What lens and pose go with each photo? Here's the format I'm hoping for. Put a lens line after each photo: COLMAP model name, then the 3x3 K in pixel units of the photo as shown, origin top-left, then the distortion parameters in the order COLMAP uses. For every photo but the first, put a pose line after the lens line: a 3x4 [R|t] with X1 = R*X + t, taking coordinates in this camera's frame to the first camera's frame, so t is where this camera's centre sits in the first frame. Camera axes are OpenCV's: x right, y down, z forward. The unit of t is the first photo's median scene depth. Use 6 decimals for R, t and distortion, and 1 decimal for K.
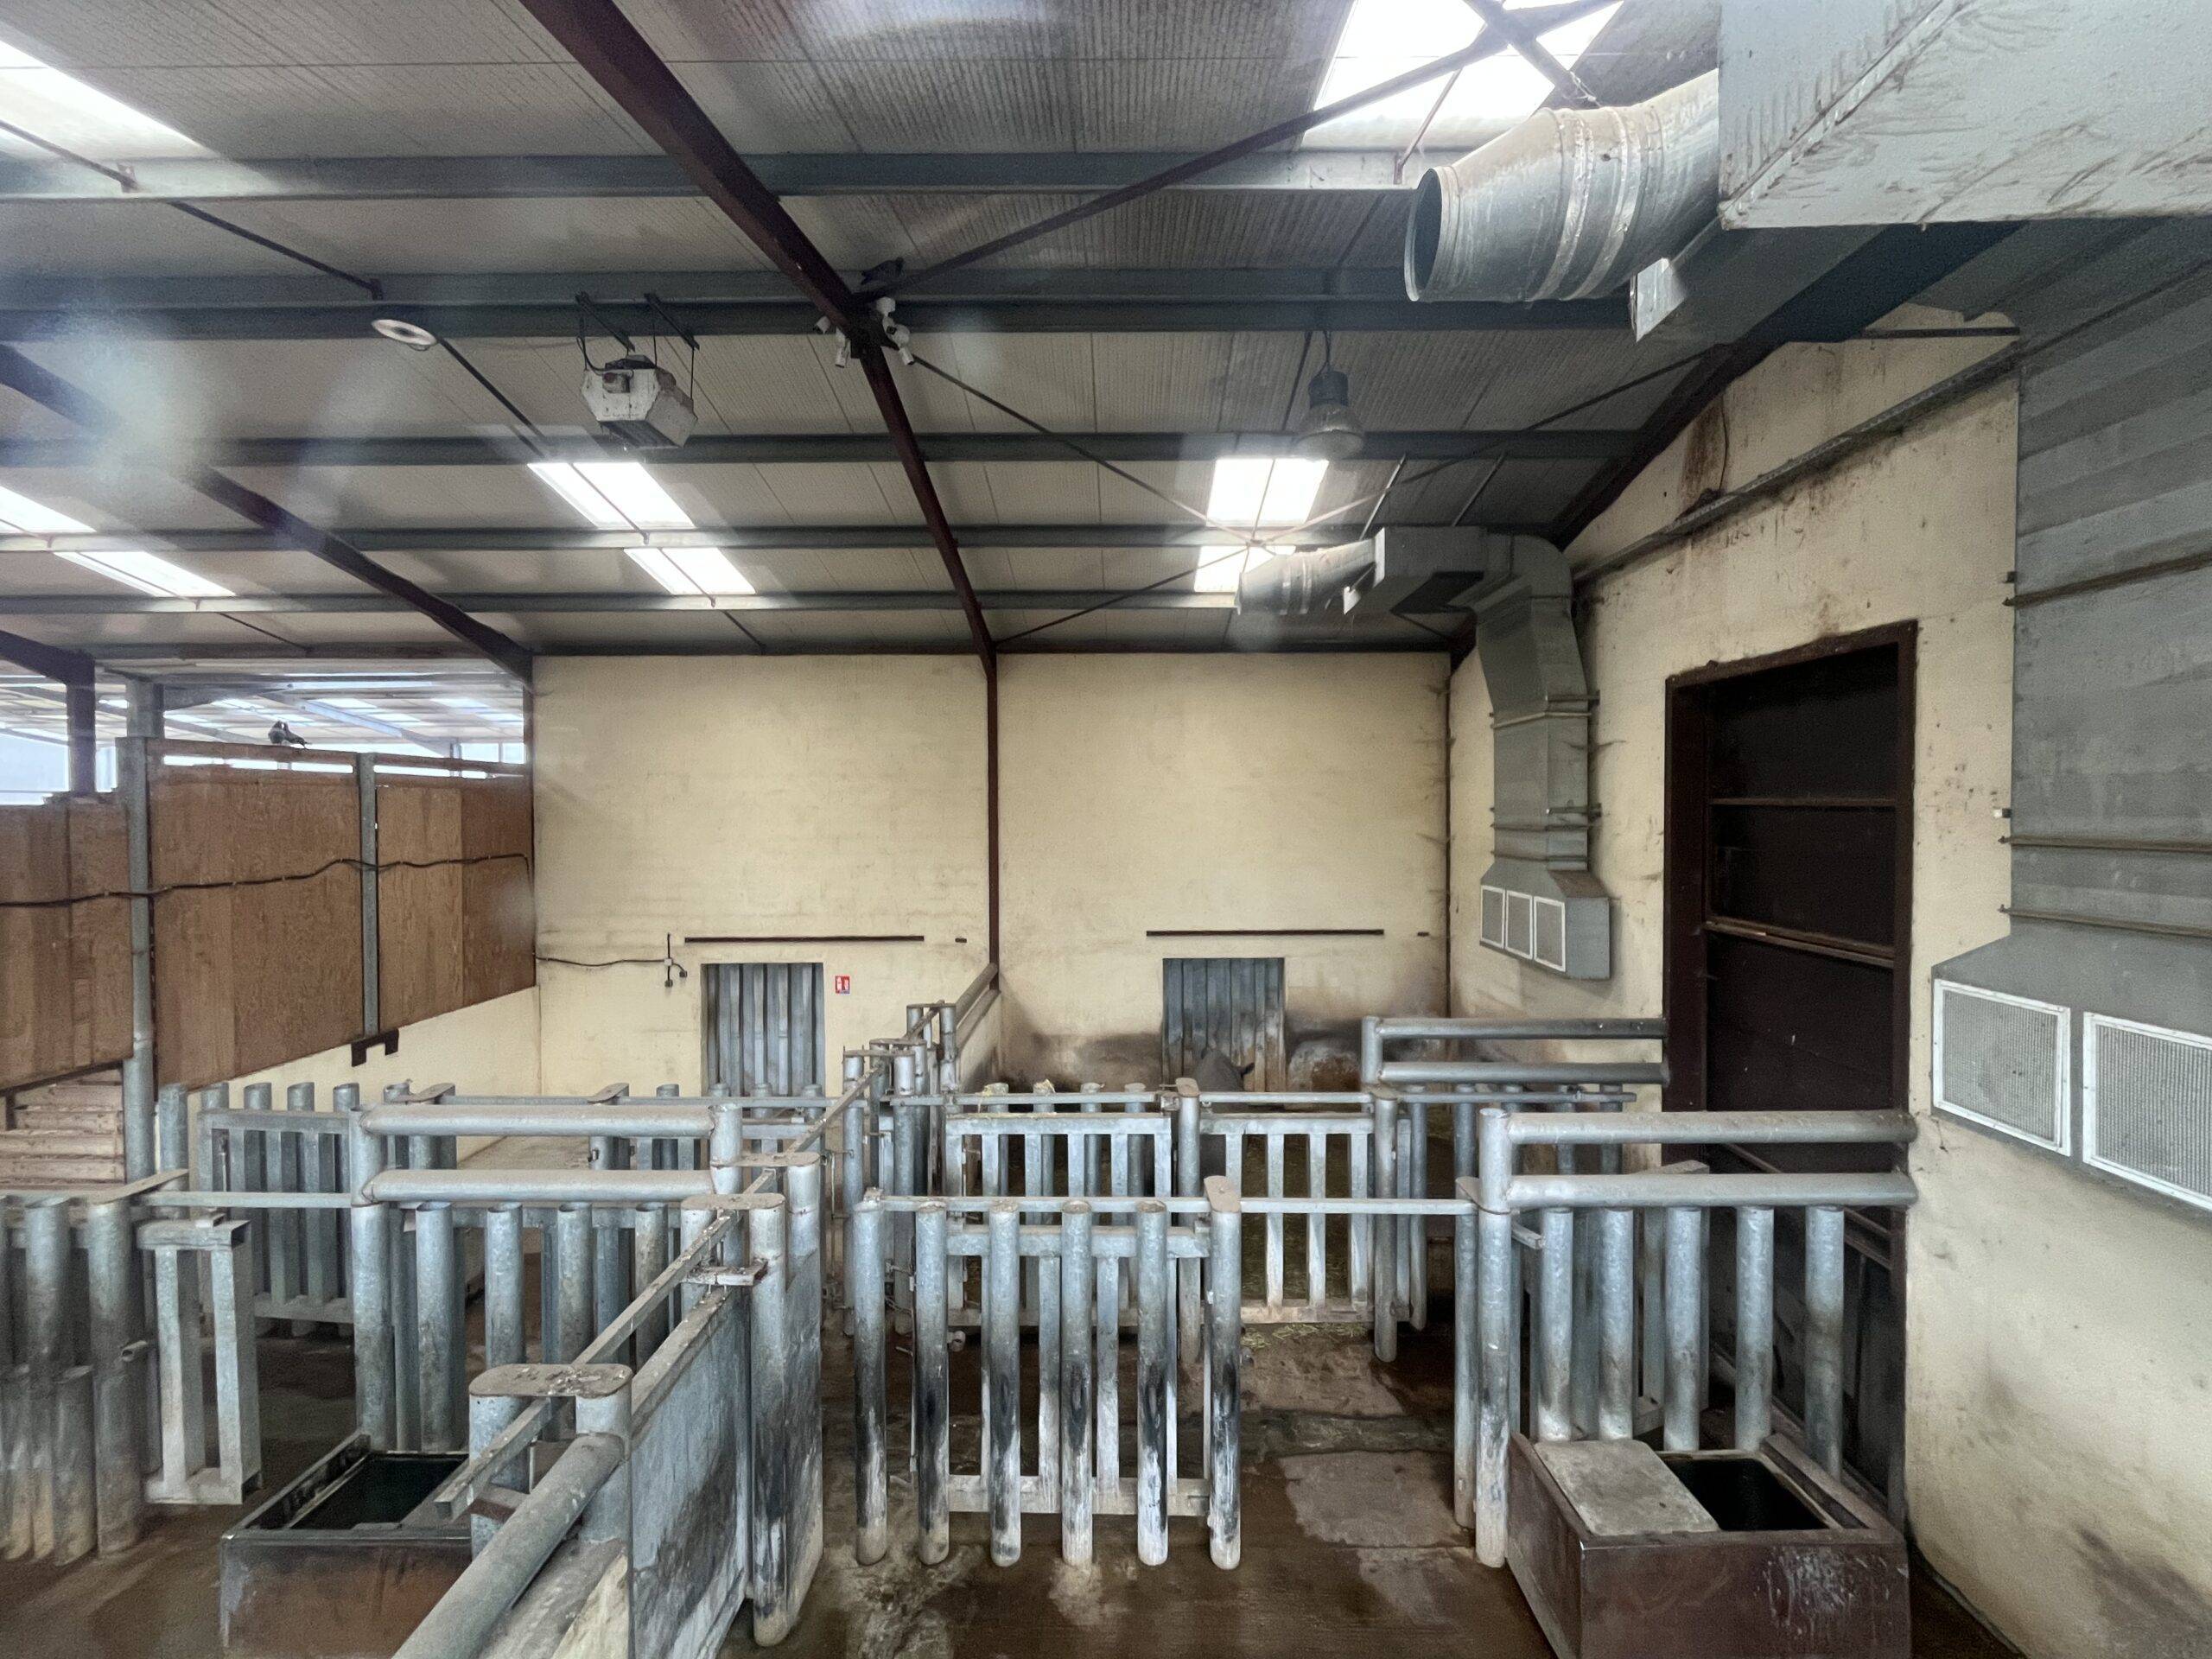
lens RADIAL K [[895.4, 0, 1107.3], [0, 895.4, 825.3], [0, 0, 1]] dist [-0.010543, 0.001906]
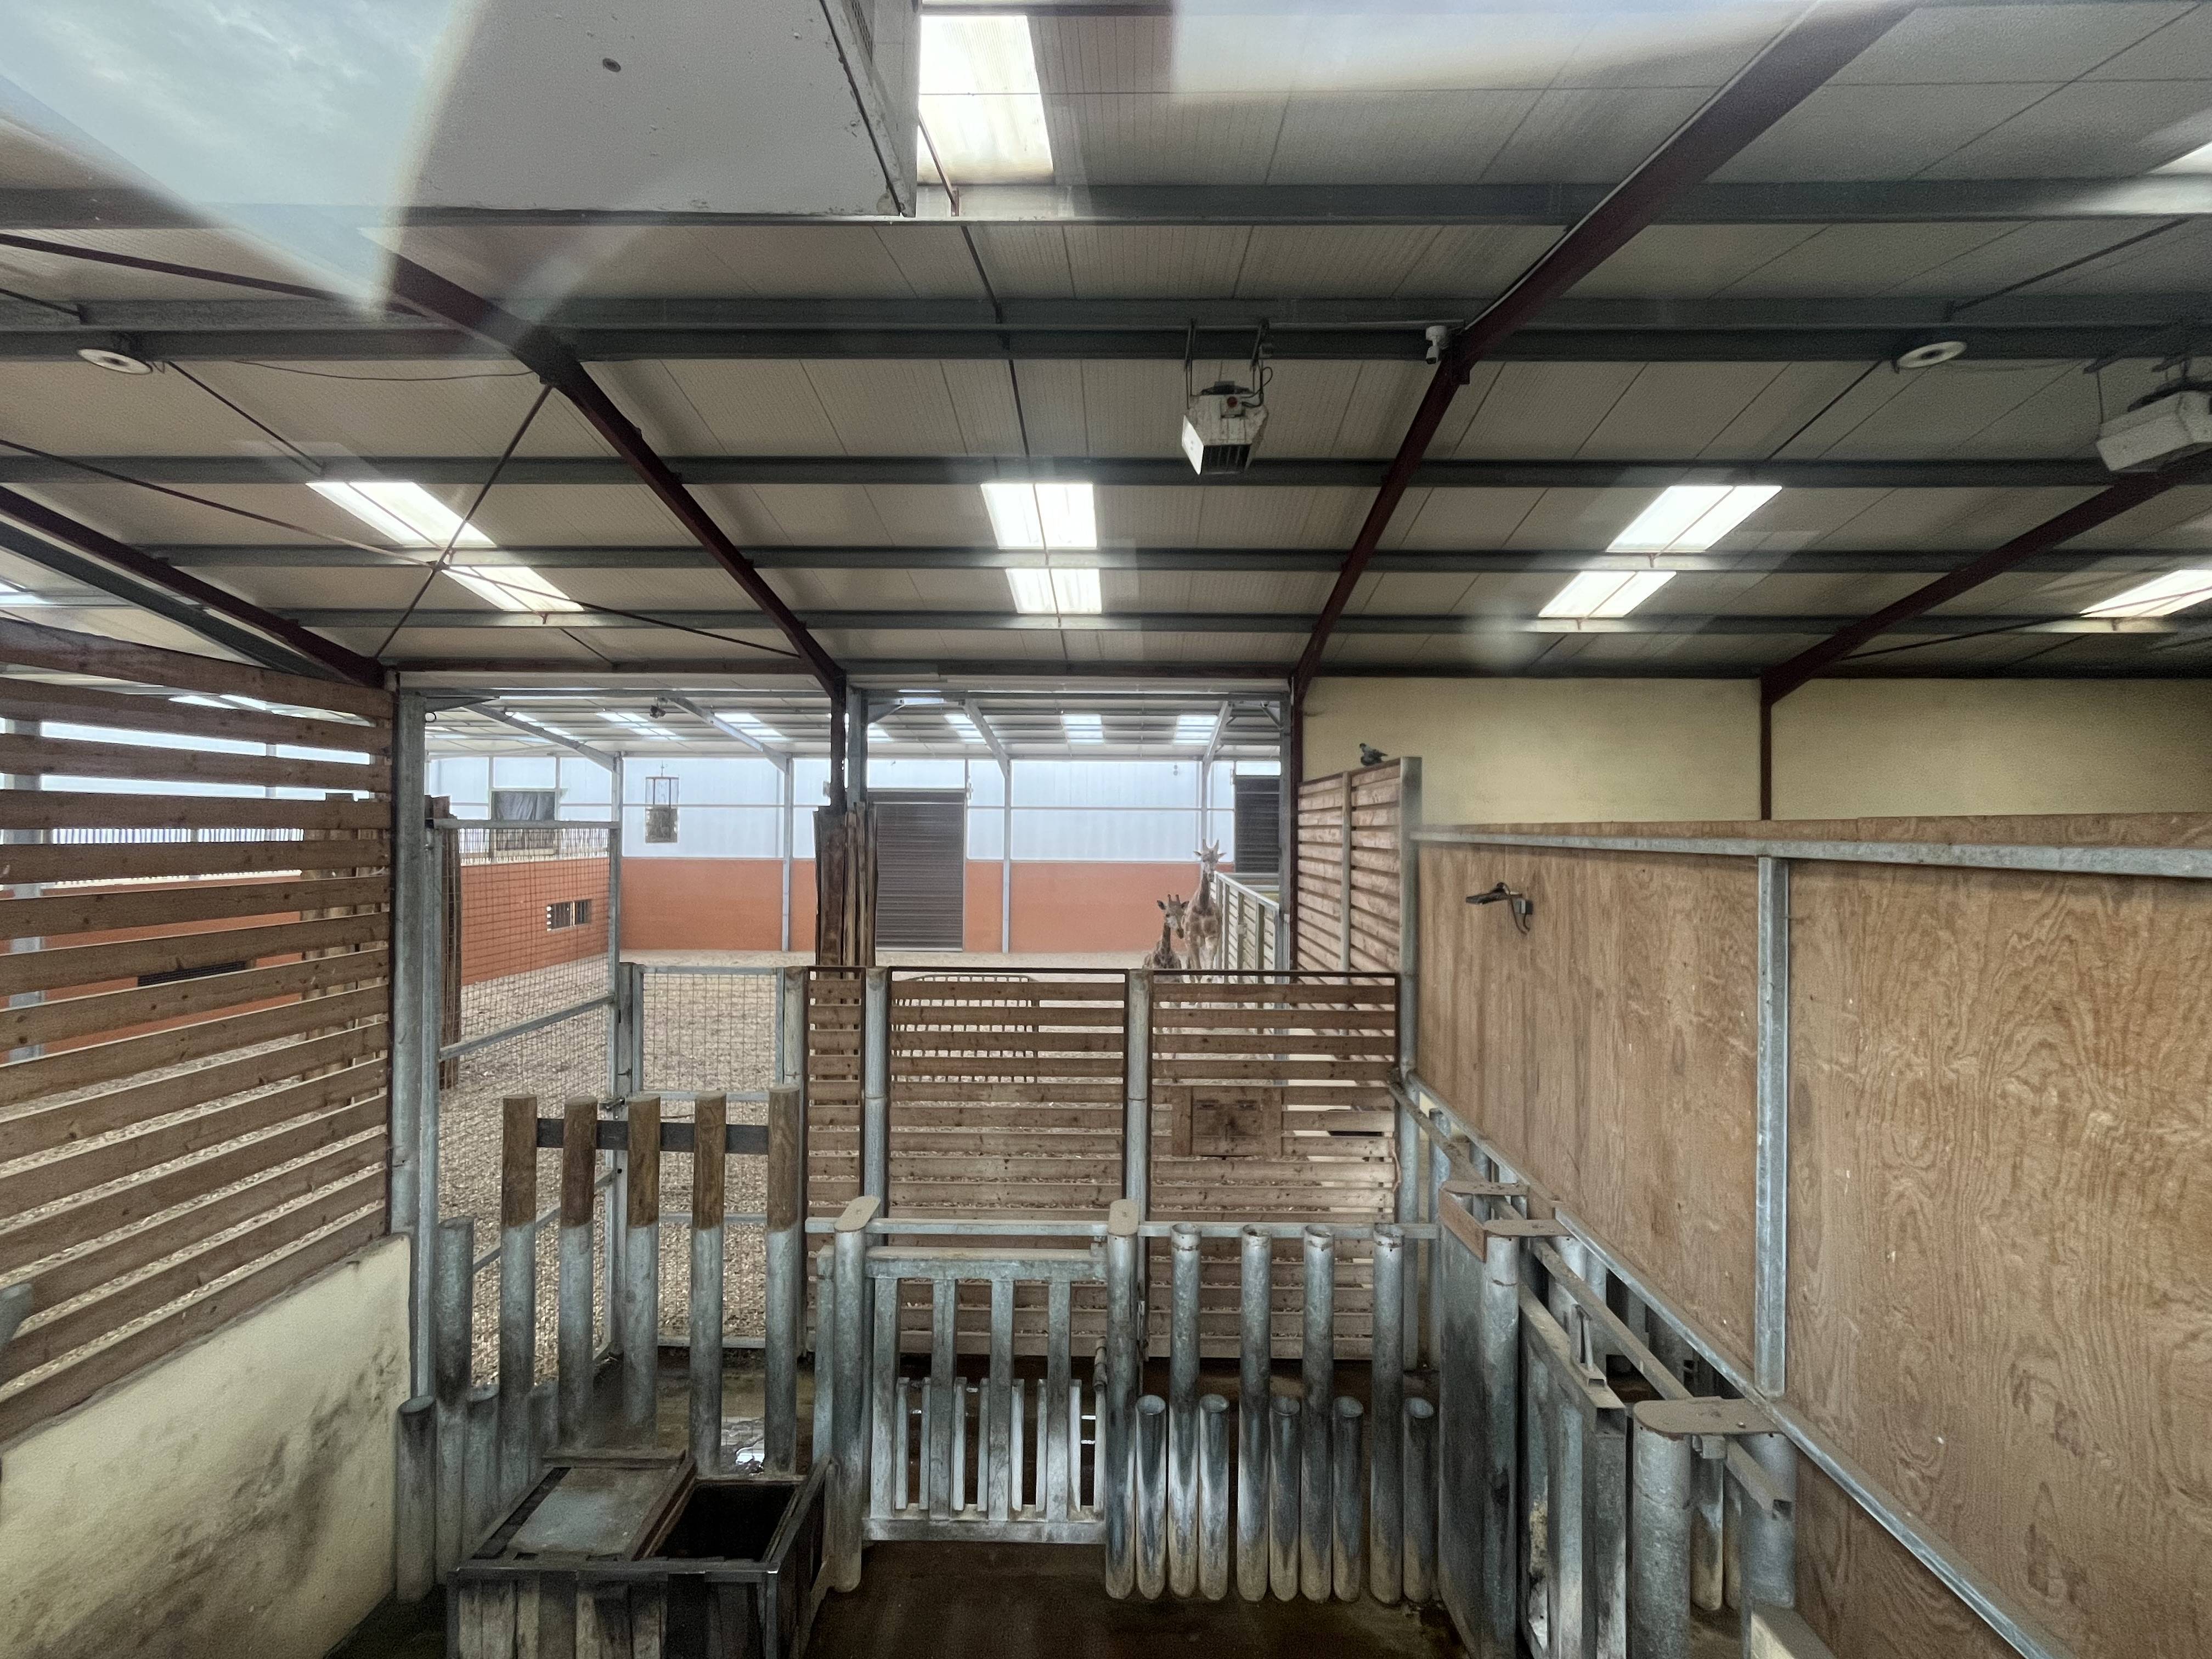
lens RADIAL K [[895.4, 0, 1101.7], [0, 895.4, 822.6], [0, 0, 1]] dist [-0.010543, 0.001906]
pose [[0.999925, 0.009388, -0.007867, -0.631942], [-0.009583, 0.999640, -0.025065, 0.001276], [0.007629, 0.025139, 0.999655, 0.000440]]
